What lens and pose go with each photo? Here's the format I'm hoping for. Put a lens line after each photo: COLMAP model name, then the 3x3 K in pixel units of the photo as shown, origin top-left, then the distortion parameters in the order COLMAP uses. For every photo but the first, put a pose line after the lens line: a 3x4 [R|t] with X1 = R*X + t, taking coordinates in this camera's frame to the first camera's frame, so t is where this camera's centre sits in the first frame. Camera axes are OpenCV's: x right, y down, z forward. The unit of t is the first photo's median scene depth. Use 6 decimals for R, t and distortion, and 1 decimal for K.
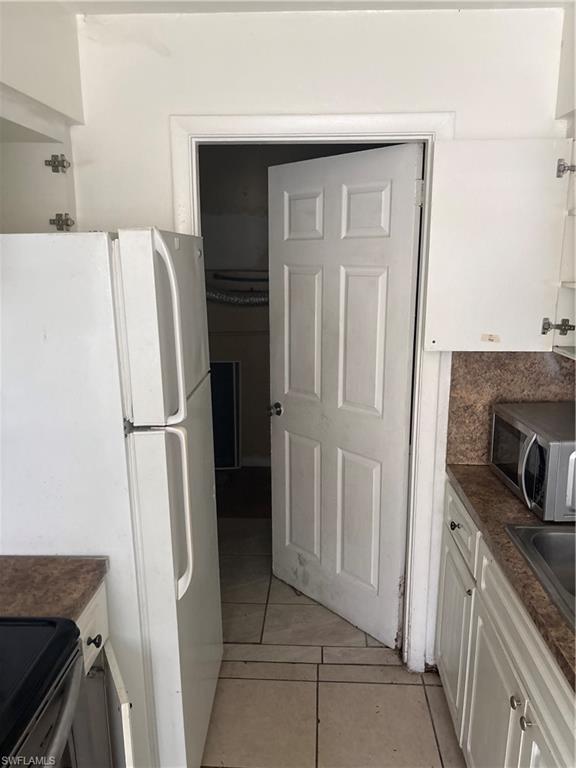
lens RADIAL K [[582.9, 0, 291.4], [0, 582.9, 376.6], [0, 0, 1]] dist [0.062516, -0.083234]
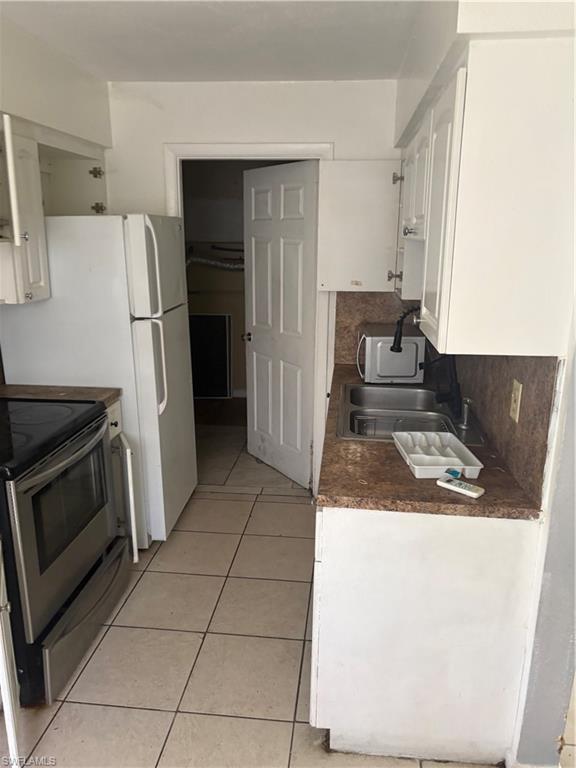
lens RADIAL K [[580.0, 0, 287.5], [0, 580.0, 381.3], [0, 0, 1]] dist [0.058480, -0.063876]
pose [[0.998176, 0.024731, -0.055081, 0.249368], [-0.022458, 0.998885, 0.041517, 0.148230], [0.056046, -0.040204, 0.997618, -0.649733]]
